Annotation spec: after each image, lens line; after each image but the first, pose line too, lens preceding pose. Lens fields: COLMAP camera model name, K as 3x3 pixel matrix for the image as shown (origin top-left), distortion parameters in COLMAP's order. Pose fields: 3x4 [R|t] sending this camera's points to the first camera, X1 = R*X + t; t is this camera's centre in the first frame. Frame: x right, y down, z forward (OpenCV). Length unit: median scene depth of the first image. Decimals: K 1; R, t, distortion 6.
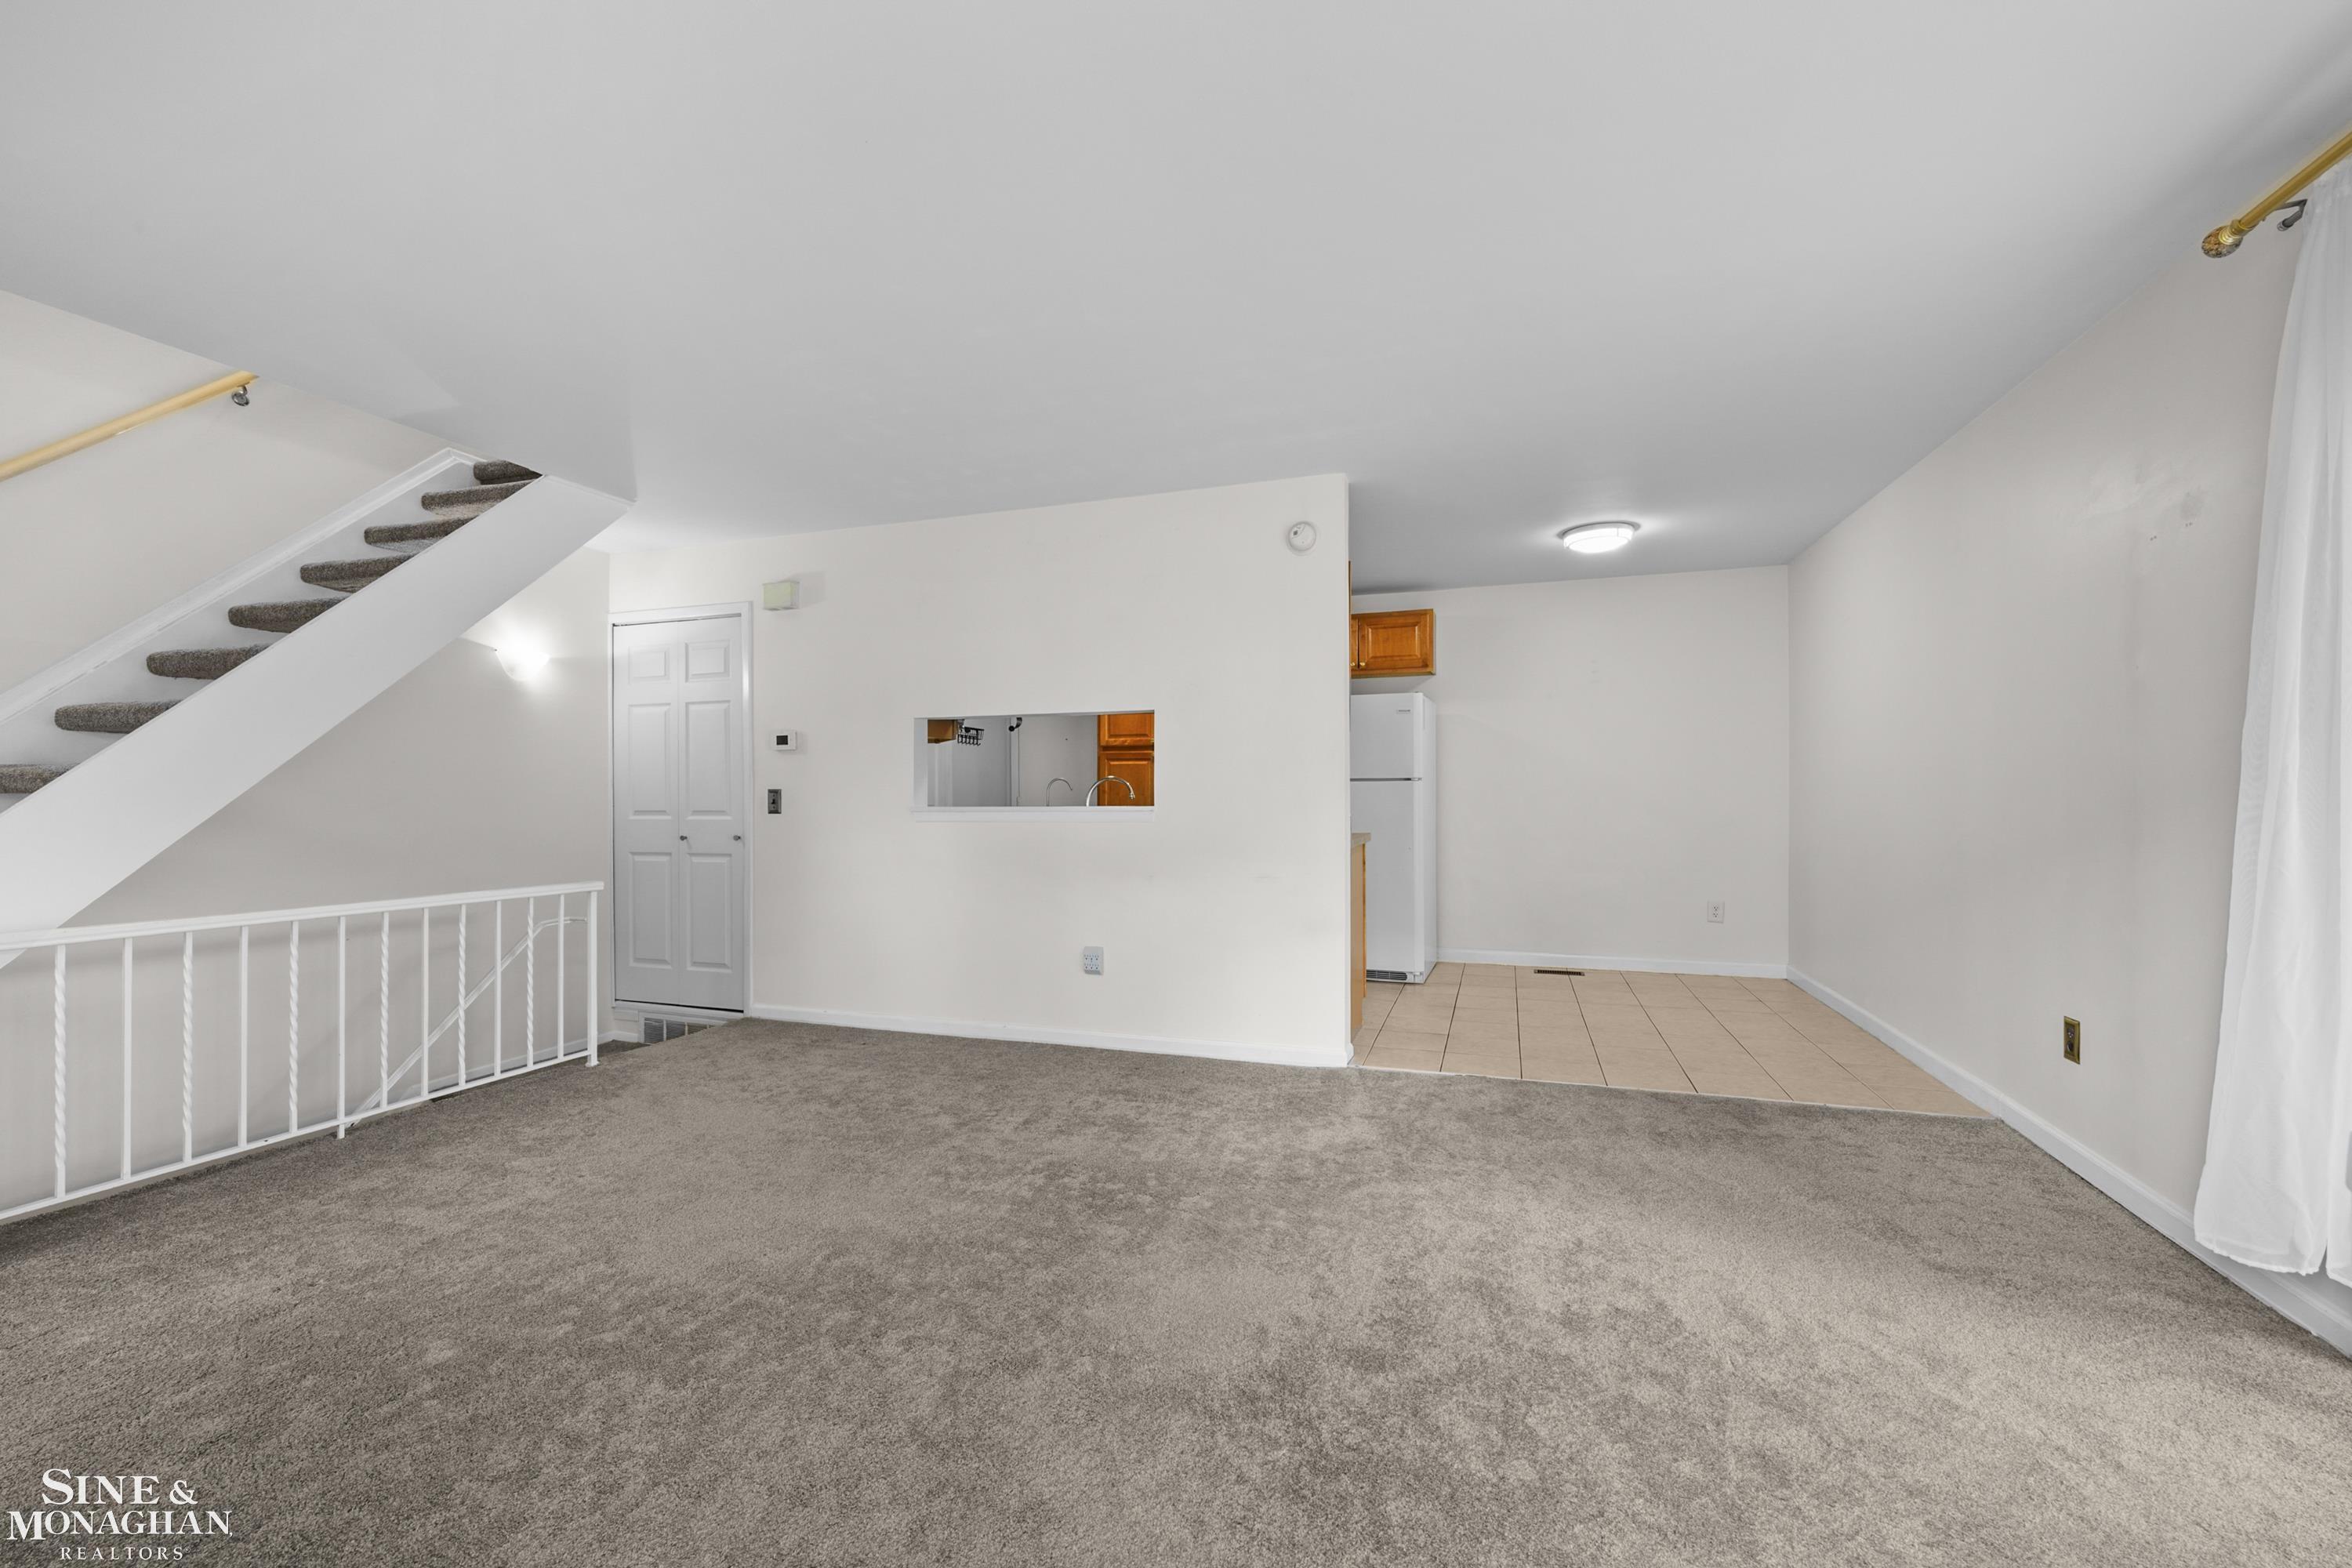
lens RADIAL K [[964.9, 0, 1186.0], [0, 964.9, 783.0], [0, 0, 1]] dist [0.000196, 0.000039]
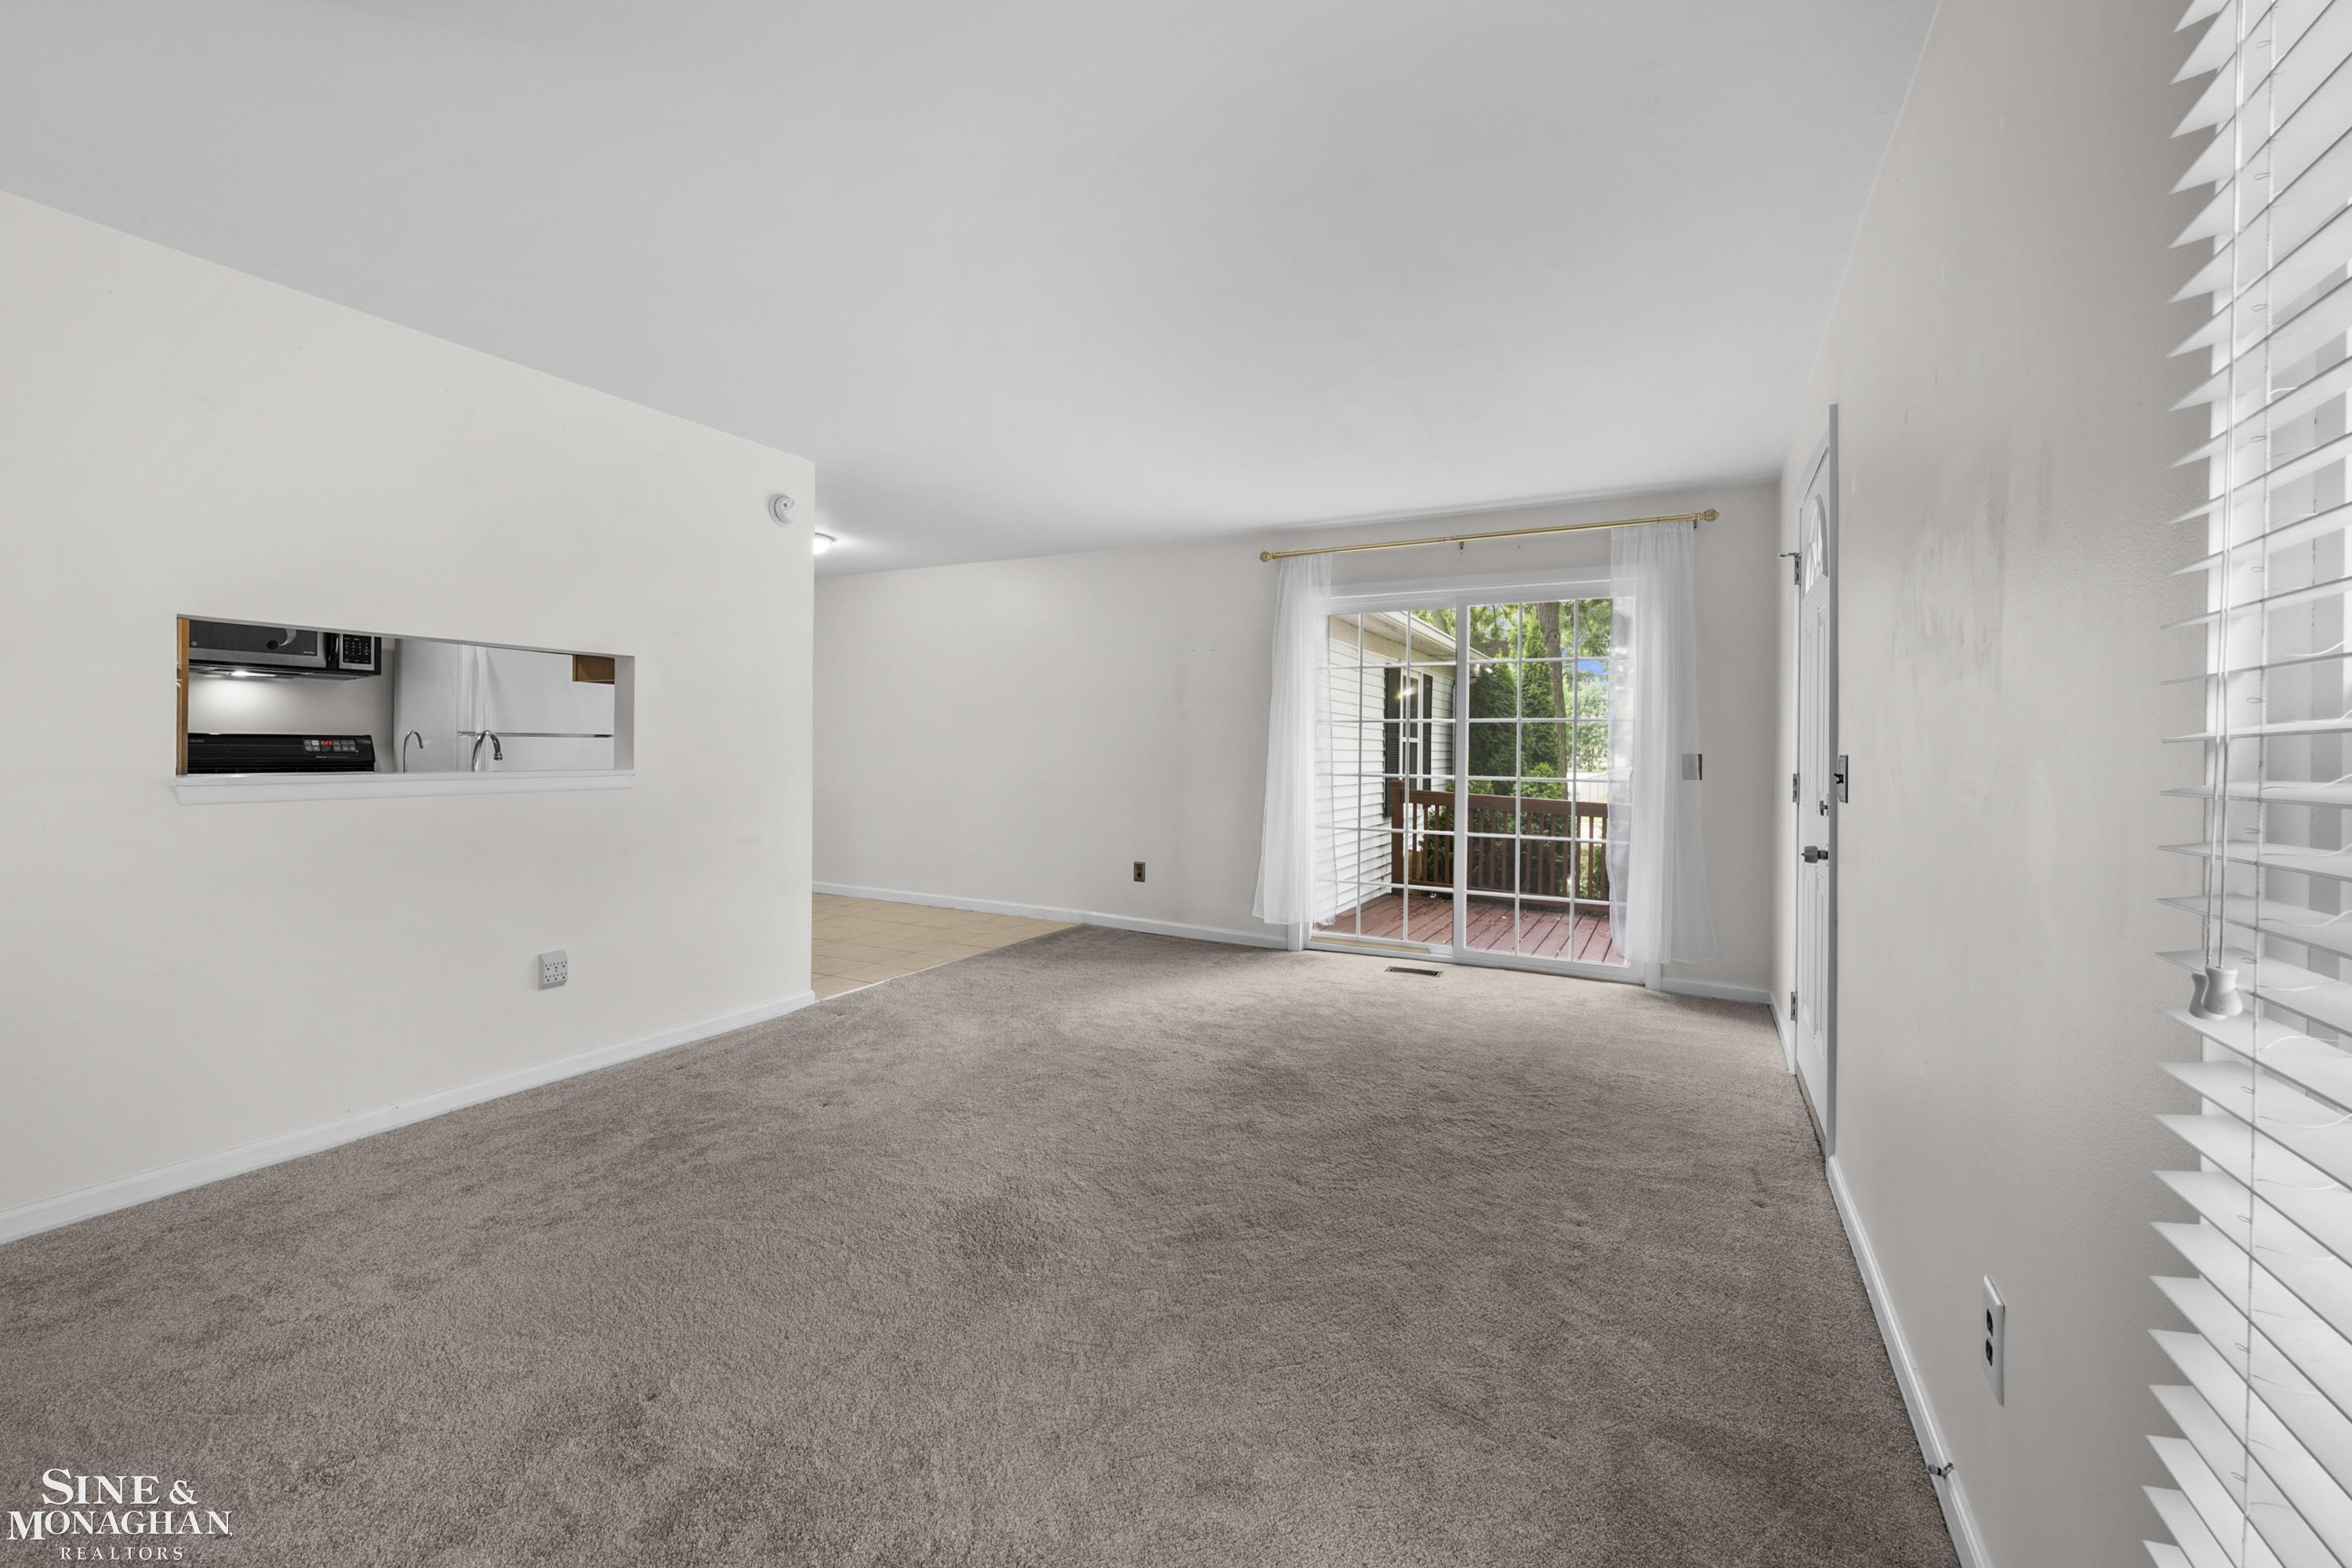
lens RADIAL K [[964.9, 0, 1174.3], [0, 964.9, 767.4], [0, 0, 1]] dist [0.000196, 0.000039]
pose [[0.159723, -0.013231, 0.987073, -1.083211], [-0.017631, 0.999712, 0.016253, 0.000953], [-0.987004, -0.019999, 0.159444, 0.549396]]
